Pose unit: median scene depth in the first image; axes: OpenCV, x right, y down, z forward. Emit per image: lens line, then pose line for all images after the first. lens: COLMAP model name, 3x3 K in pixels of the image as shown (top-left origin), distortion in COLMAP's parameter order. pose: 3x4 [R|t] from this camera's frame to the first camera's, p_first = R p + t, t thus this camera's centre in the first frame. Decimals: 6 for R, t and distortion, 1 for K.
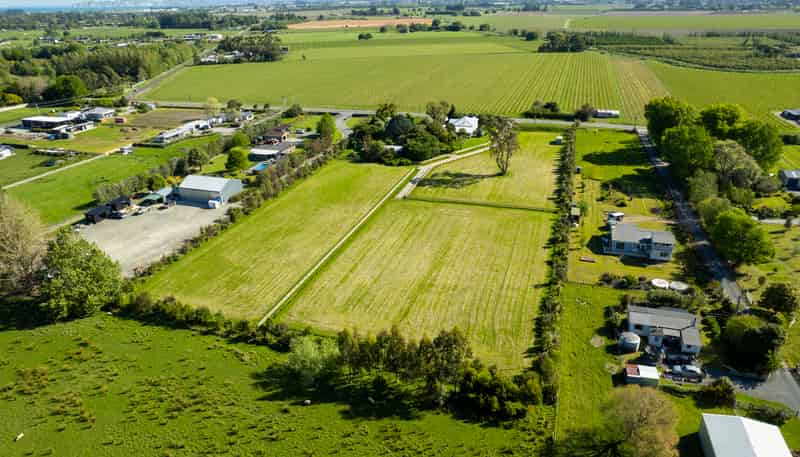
lens RADIAL K [[514.2, 0, 400.0], [0, 514.2, 228.5], [0, 0, 1]] dist [-0.086594, 0.081368]
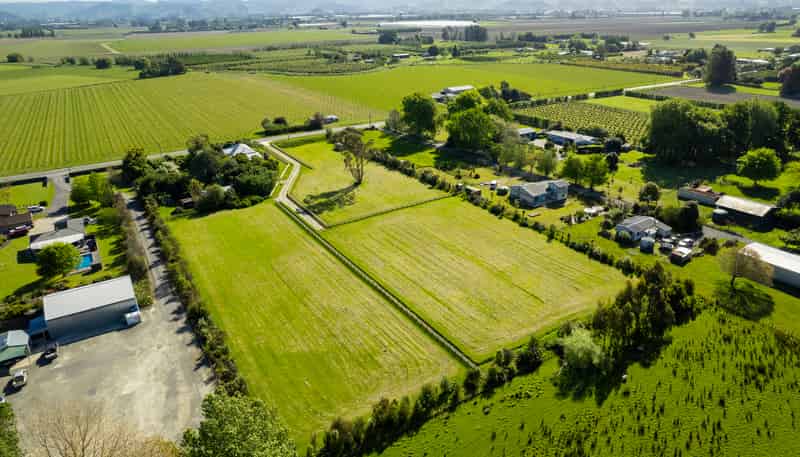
lens RADIAL K [[514.2, 0, 400.0], [0, 514.2, 228.5], [0, 0, 1]] dist [-0.086594, 0.081368]
pose [[0.635673, -0.298935, 0.711729, -0.555774], [0.325666, 0.939764, 0.103848, -0.108262], [-0.699901, 0.165773, 0.694736, 0.255836]]
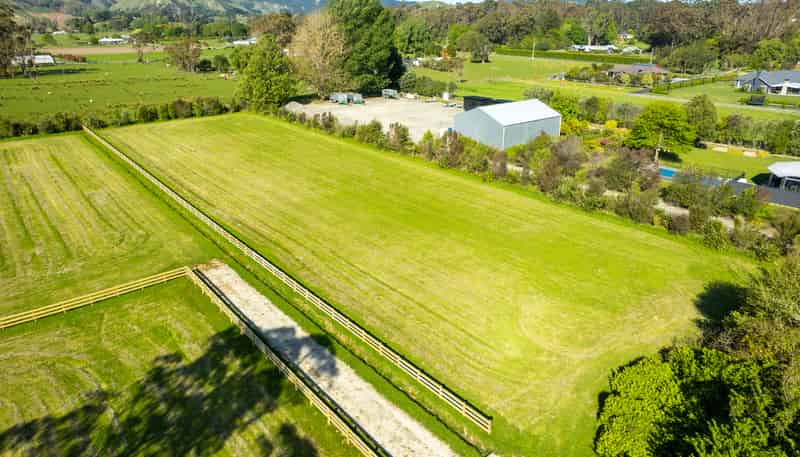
lens RADIAL K [[514.2, 0, 400.0], [0, 514.2, 228.5], [0, 0, 1]] dist [-0.086594, 0.081368]
pose [[-0.516148, 0.339447, -0.786363, 0.151300], [-0.341990, 0.760071, 0.552571, -0.258499], [0.785260, 0.554137, -0.276222, 1.119318]]
